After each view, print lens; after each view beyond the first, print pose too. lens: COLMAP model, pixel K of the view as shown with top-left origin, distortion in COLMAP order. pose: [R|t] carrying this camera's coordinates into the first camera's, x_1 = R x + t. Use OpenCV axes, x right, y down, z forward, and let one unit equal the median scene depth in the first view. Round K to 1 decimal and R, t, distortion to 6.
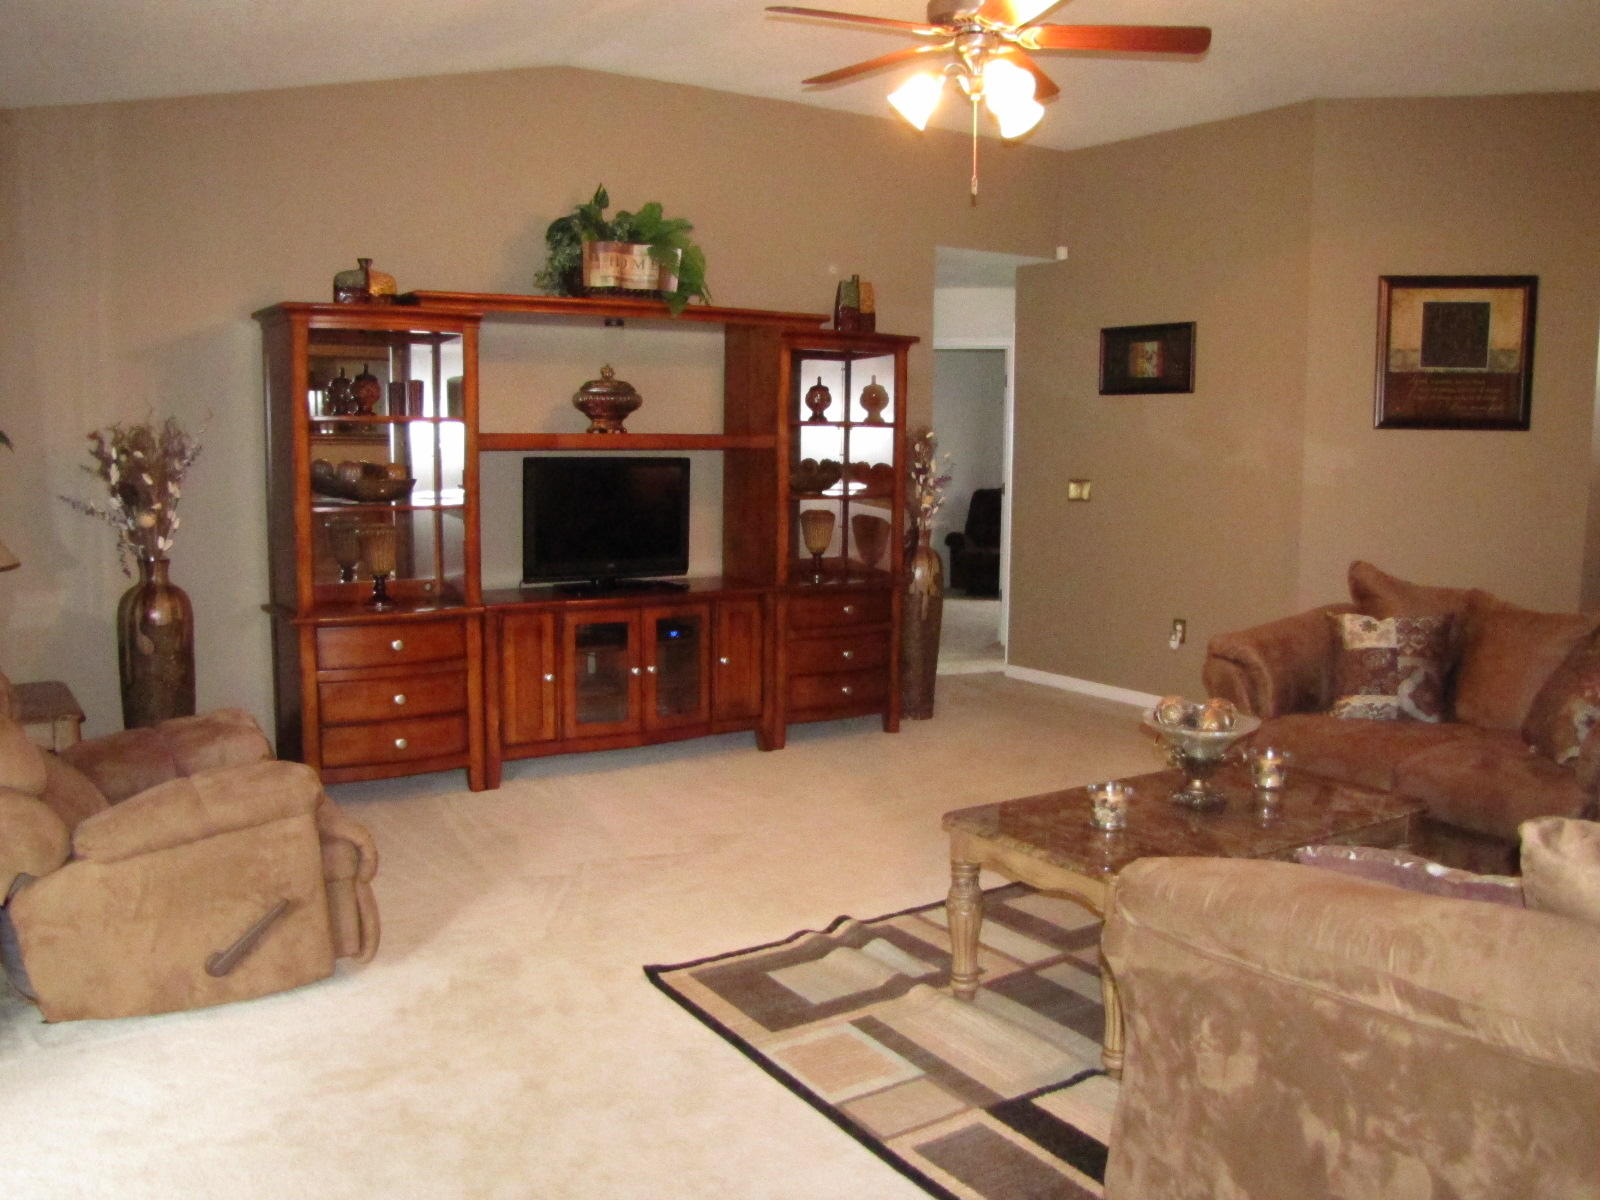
lens RADIAL K [[1365.6, 0, 796.2], [0, 1365.6, 596.6], [0, 0, 1]] dist [-0.167783, 0.144410]
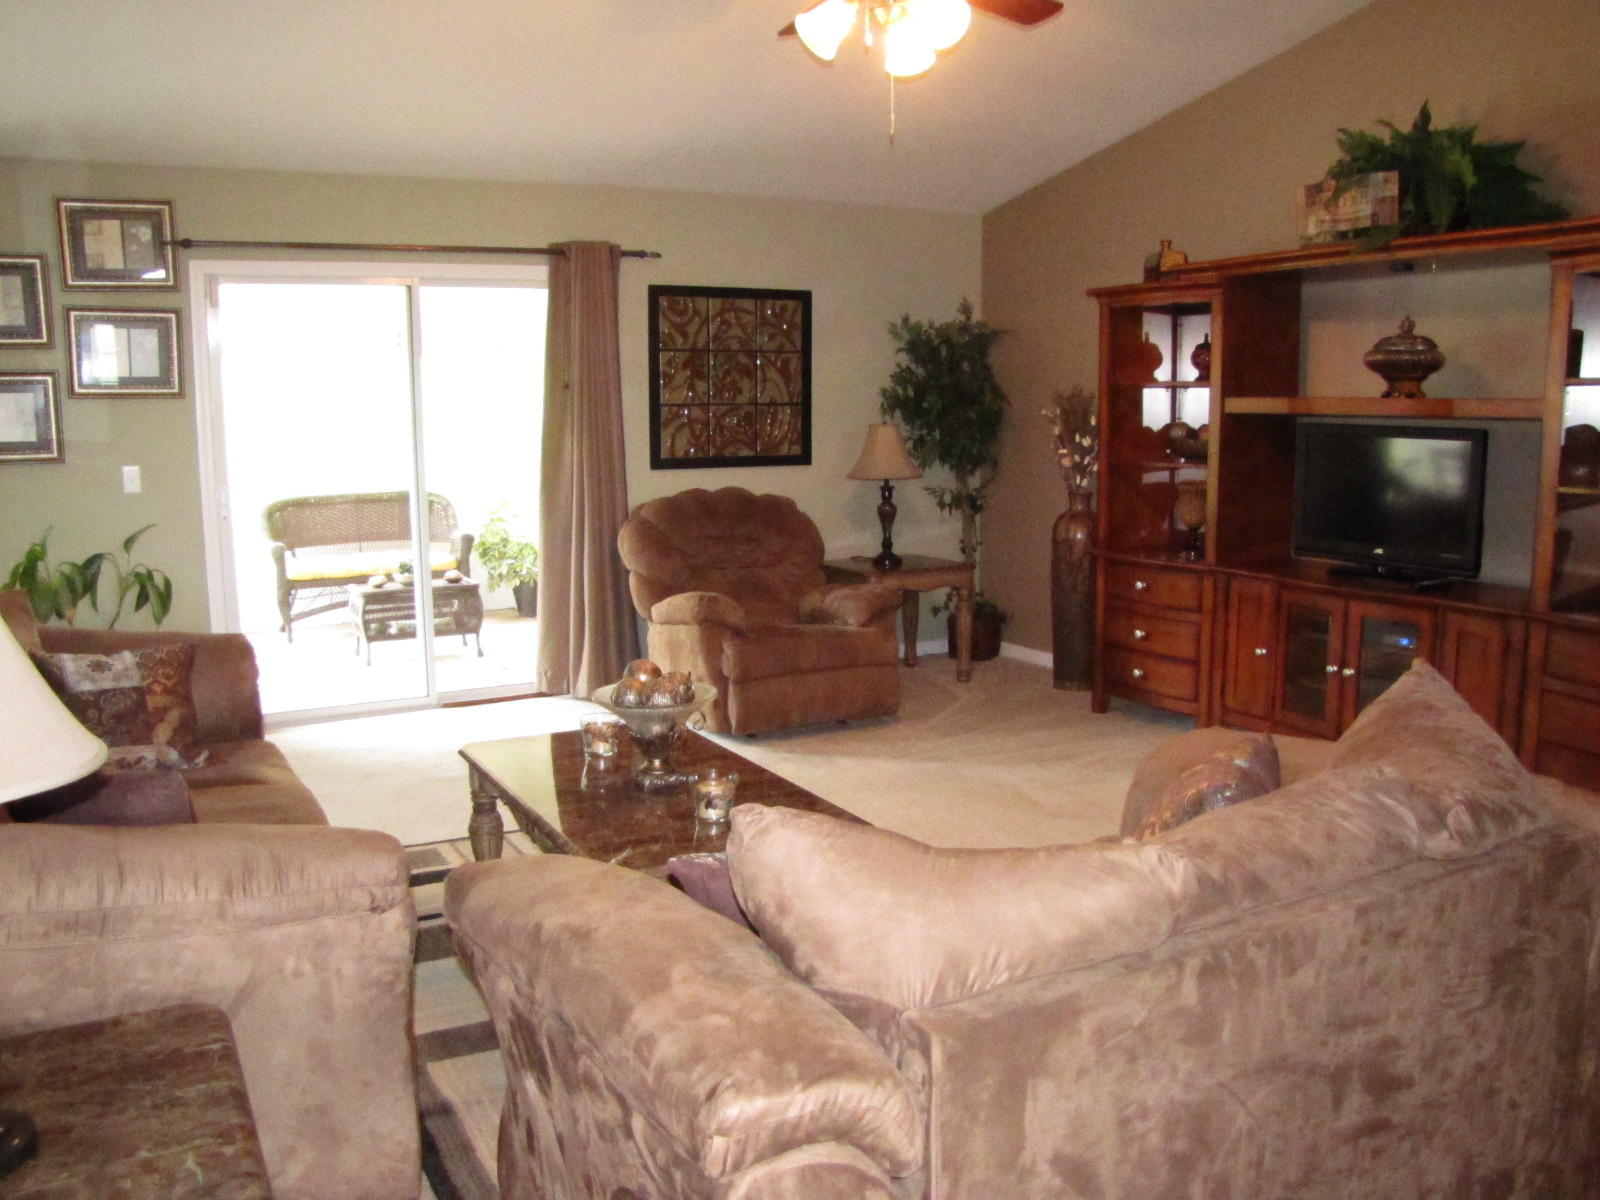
lens RADIAL K [[1365.6, 0, 796.1], [0, 1365.6, 604.8], [0, 0, 1]] dist [-0.167783, 0.144410]
pose [[-0.083842, 0.150148, -0.985102, 0.787657], [-0.111751, 0.980930, 0.159023, -0.088260], [0.990193, 0.123419, -0.065464, 0.743863]]
